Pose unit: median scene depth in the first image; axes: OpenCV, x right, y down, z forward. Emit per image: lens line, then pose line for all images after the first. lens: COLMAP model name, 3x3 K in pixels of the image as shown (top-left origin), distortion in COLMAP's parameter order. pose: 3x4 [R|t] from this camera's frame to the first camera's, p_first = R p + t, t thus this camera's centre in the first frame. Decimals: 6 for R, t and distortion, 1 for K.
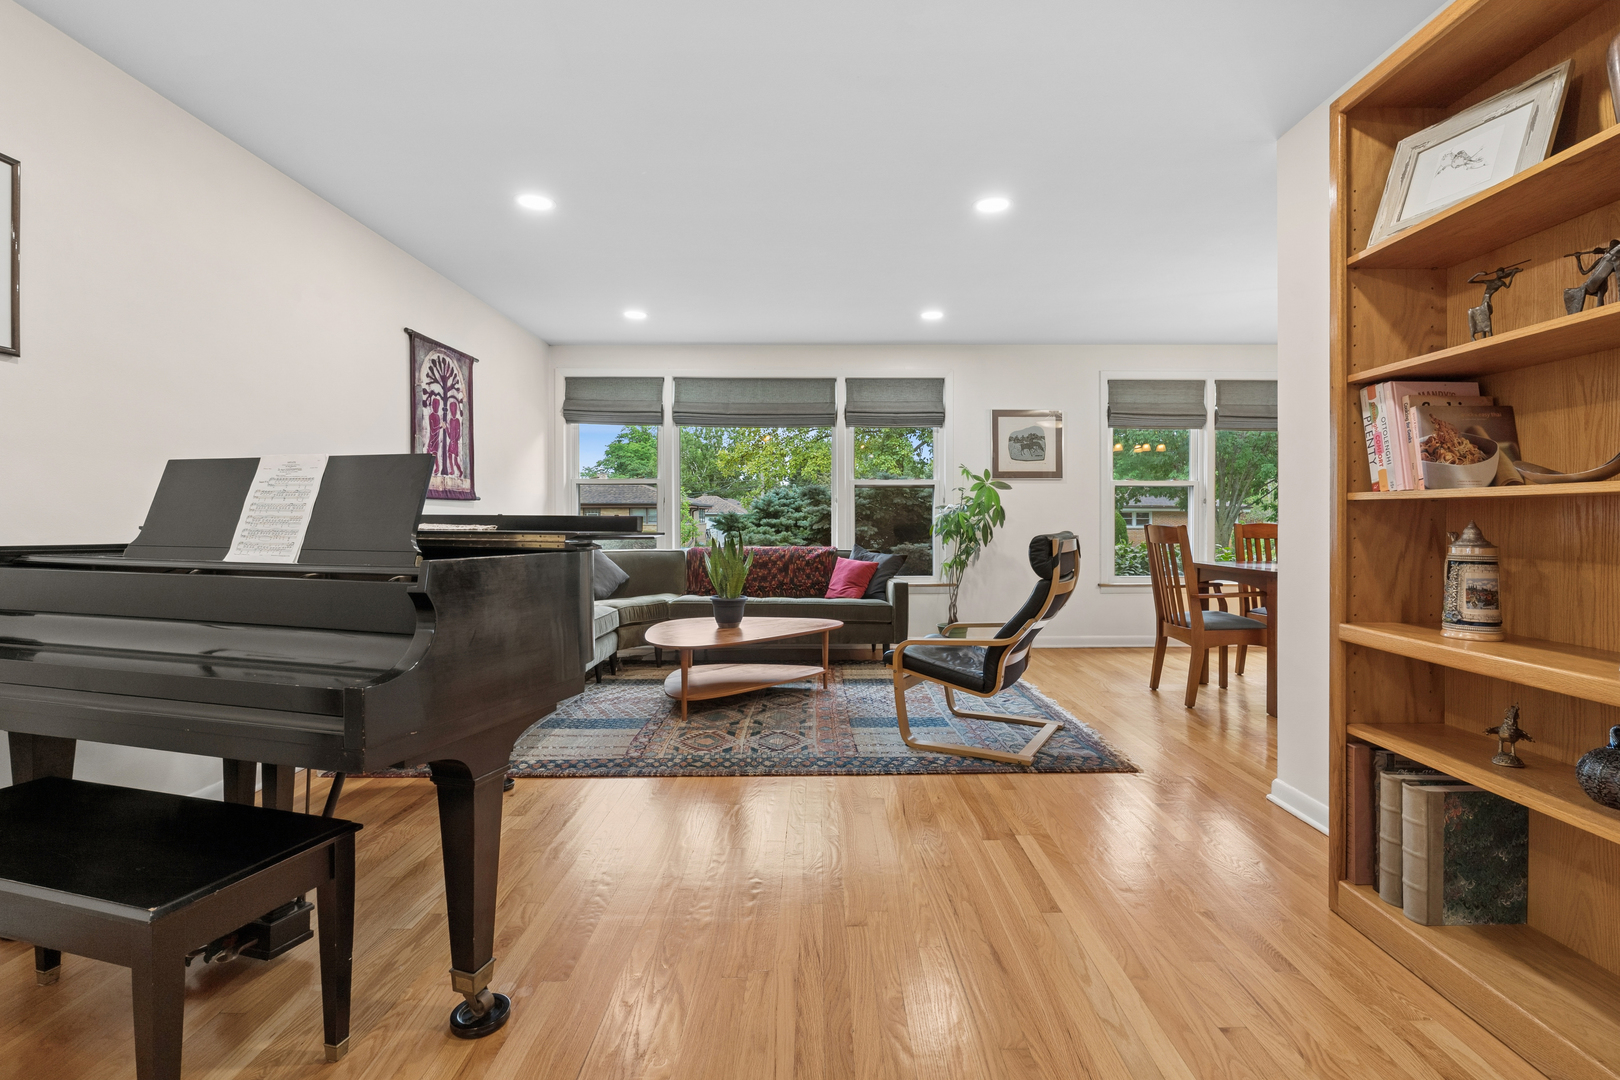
lens RADIAL K [[734.8, 0, 814.7], [0, 734.8, 523.4], [0, 0, 1]] dist [0.001235, 0.000239]
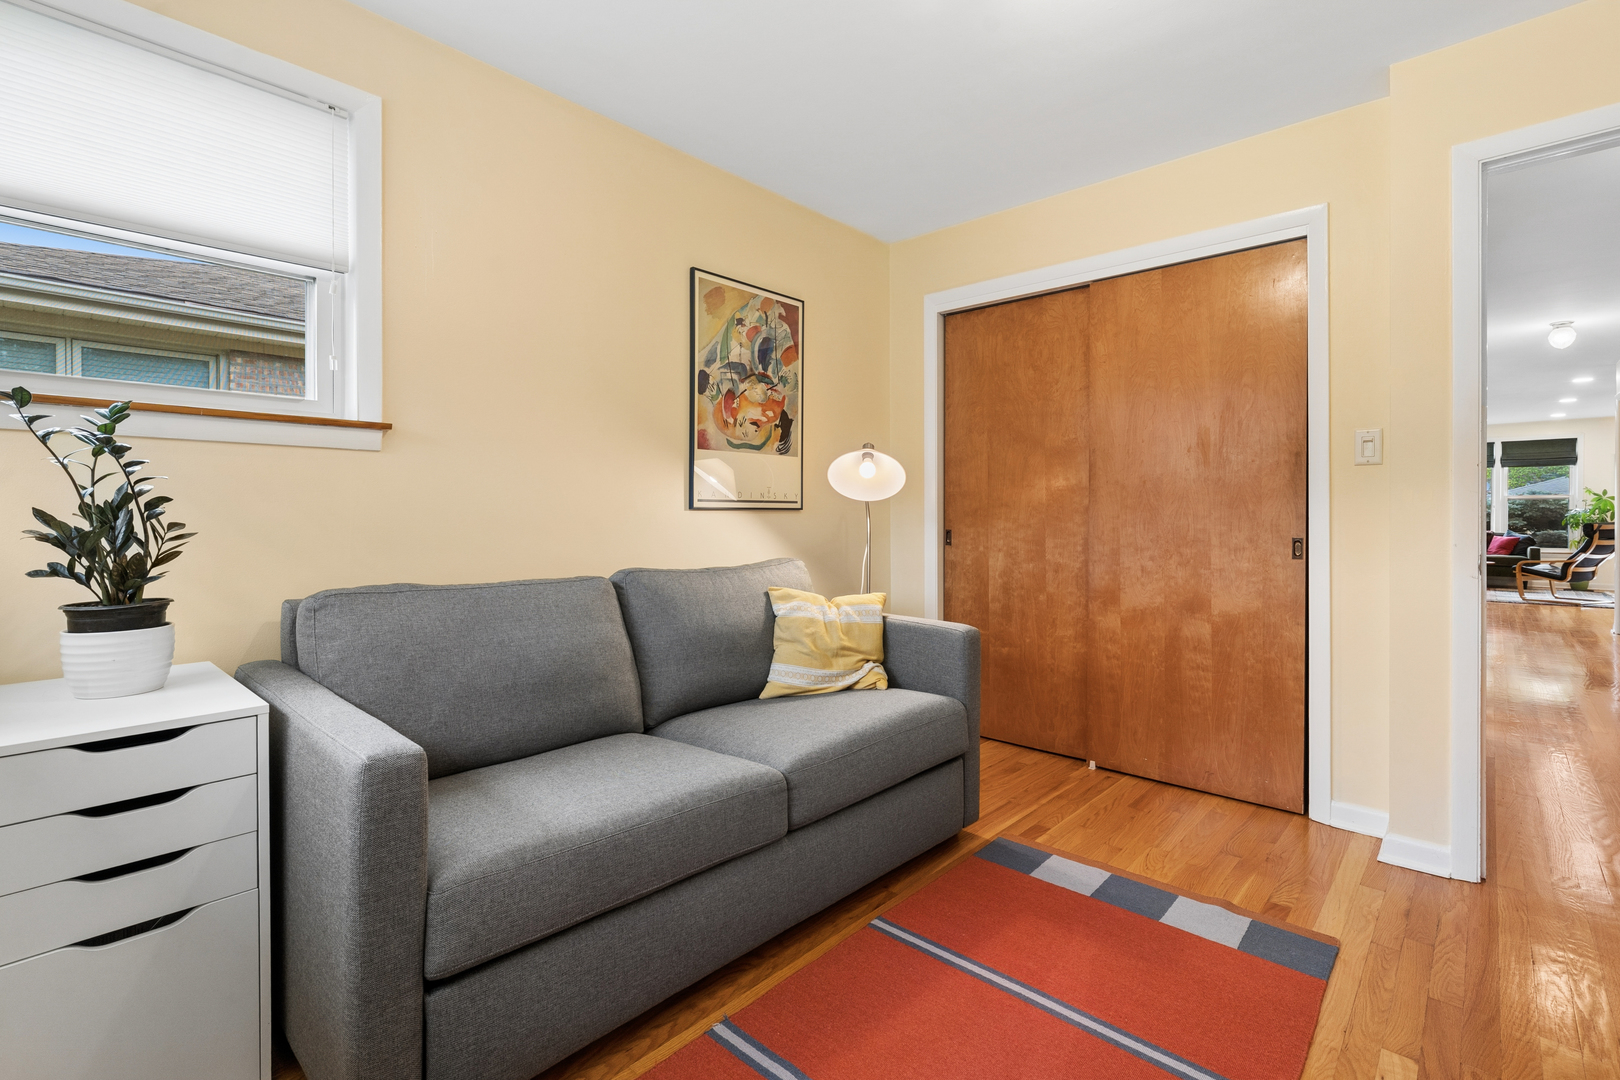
lens RADIAL K [[734.8, 0, 810.5], [0, 734.8, 529.7], [0, 0, 1]] dist [0.001235, 0.000239]
pose [[0.743987, 0.008722, -0.668137, -0.014413], [-0.001107, 0.999930, 0.011821, 0.007019], [0.668193, -0.008055, 0.743945, -1.615984]]
